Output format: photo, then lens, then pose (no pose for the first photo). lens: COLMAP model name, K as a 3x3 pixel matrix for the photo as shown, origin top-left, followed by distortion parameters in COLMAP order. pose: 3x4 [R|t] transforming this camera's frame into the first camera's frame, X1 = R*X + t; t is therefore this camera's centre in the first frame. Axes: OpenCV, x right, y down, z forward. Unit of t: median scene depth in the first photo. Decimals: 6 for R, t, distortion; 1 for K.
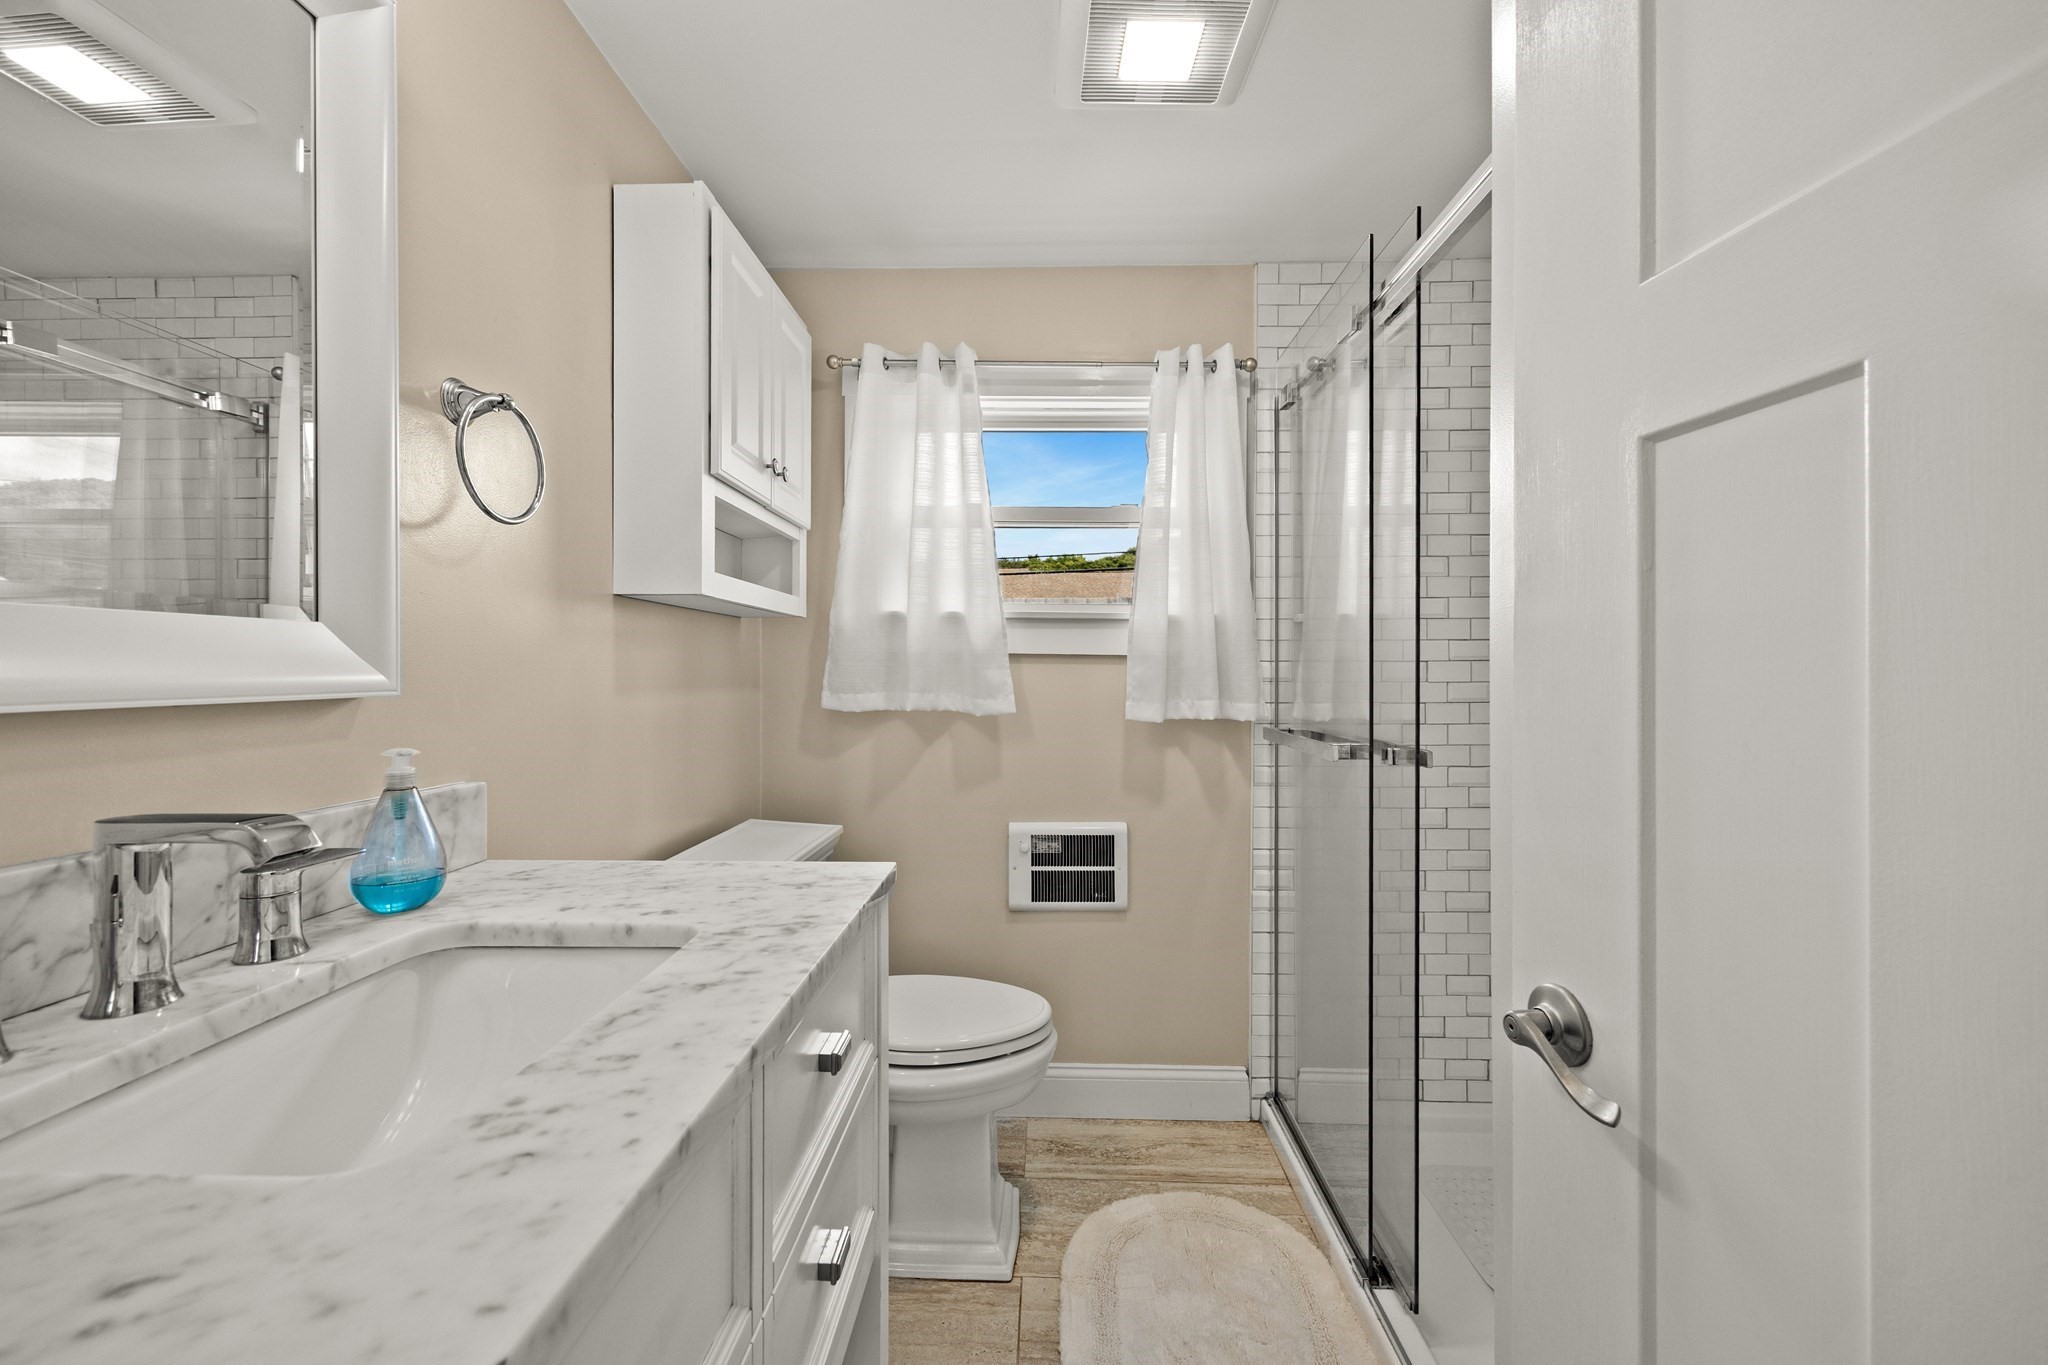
lens RADIAL K [[814.6, 0, 1007.0], [0, 814.6, 672.7], [0, 0, 1]] dist [0.008041, -0.001007]
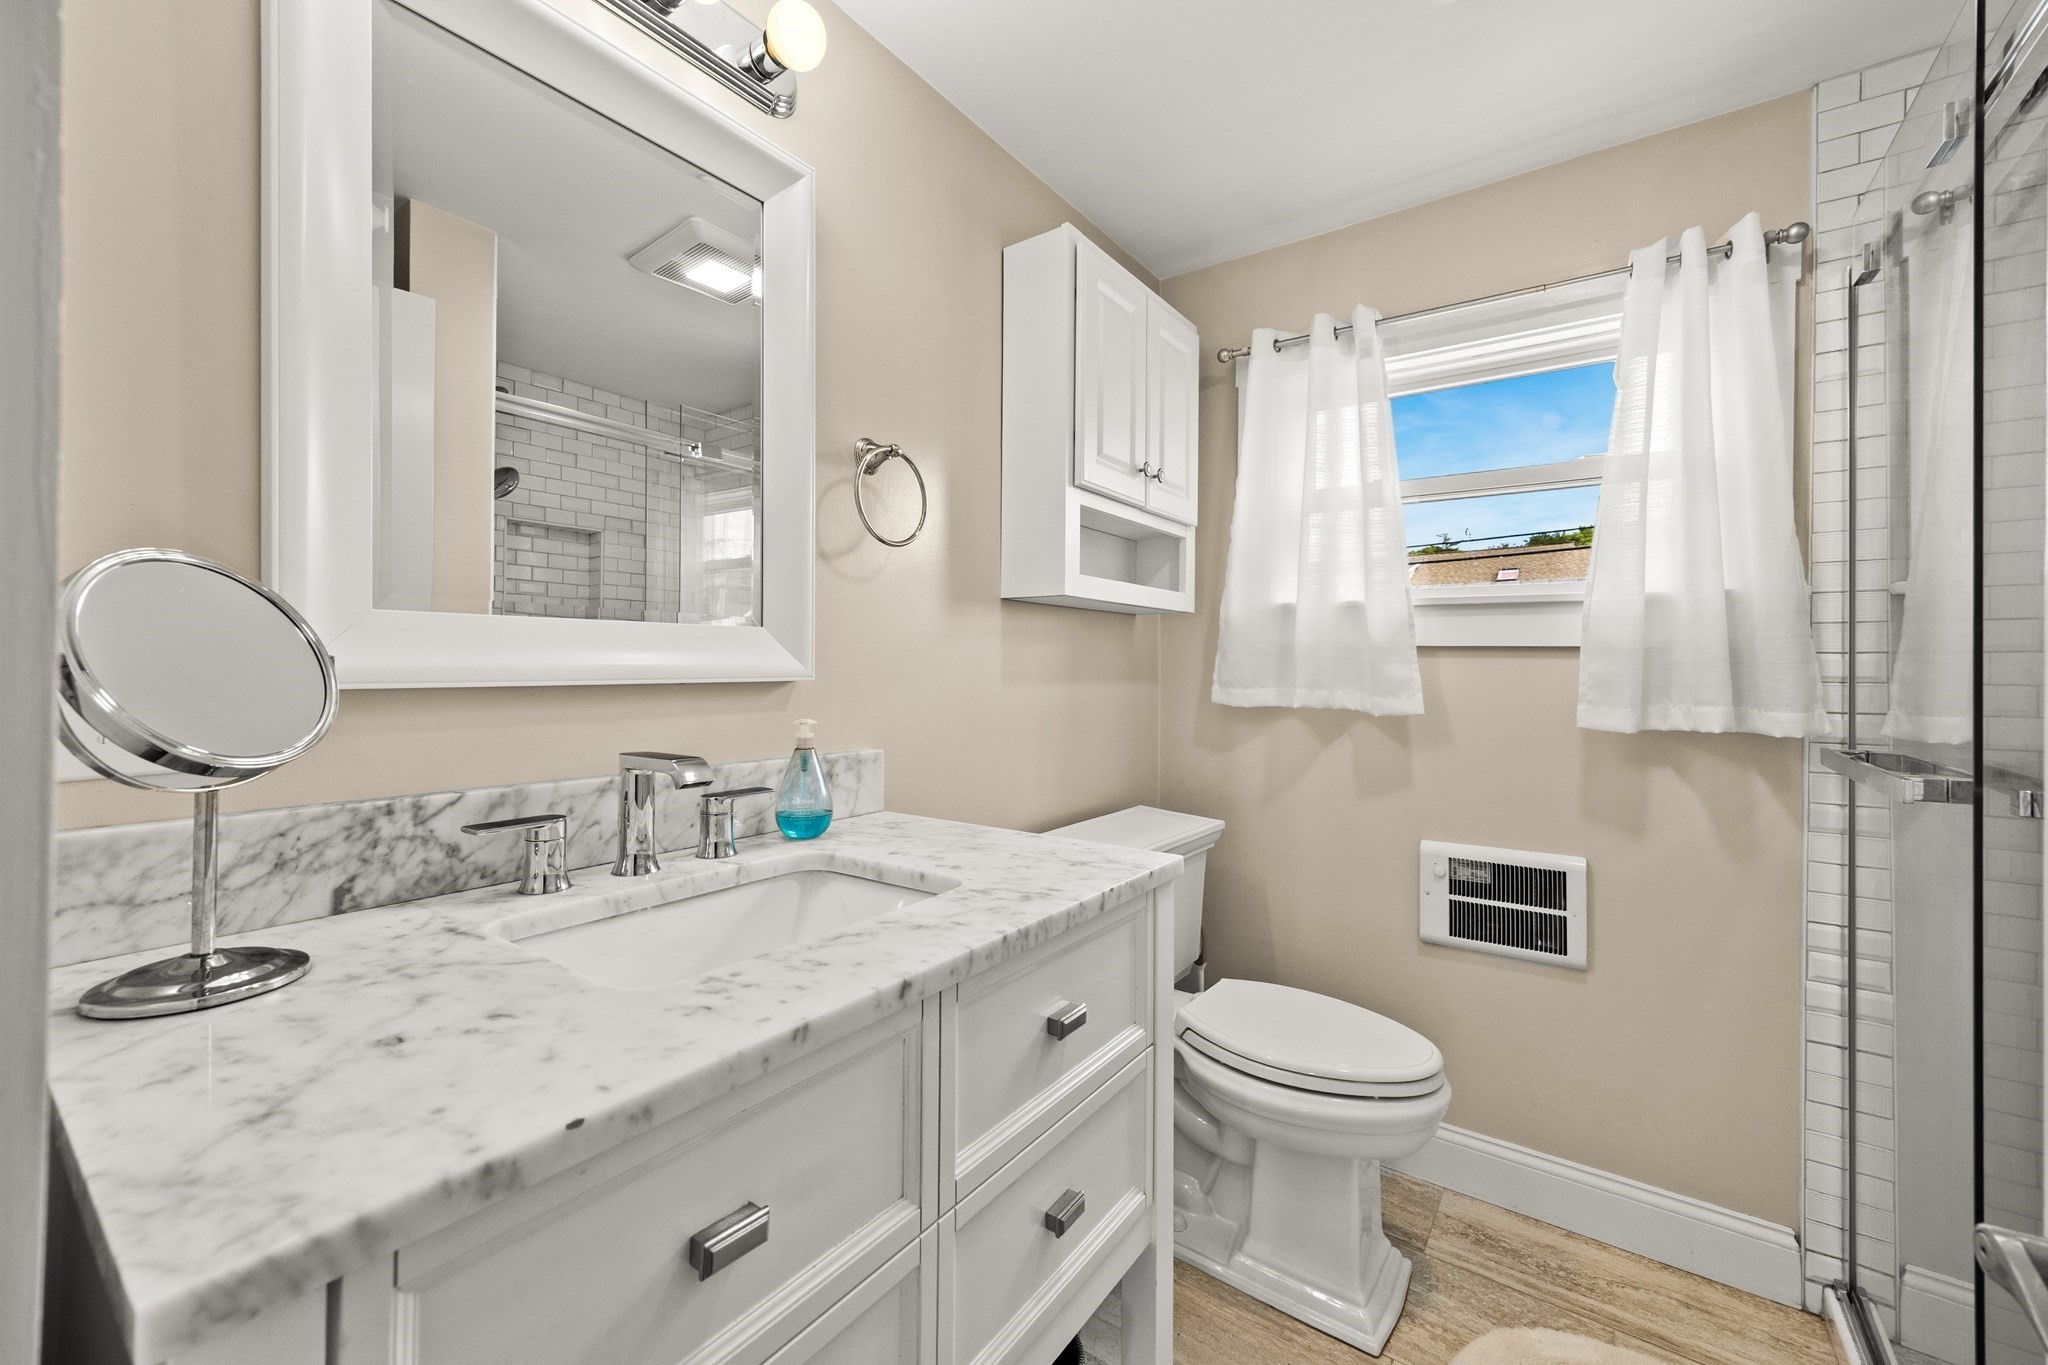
lens RADIAL K [[814.6, 0, 1010.2], [0, 814.6, 663.9], [0, 0, 1]] dist [0.008041, -0.001007]
pose [[0.827159, 0.001374, -0.561966, 0.137805], [-0.005524, 0.999969, -0.005687, 0.003230], [0.561941, 0.007808, 0.827141, 0.032860]]
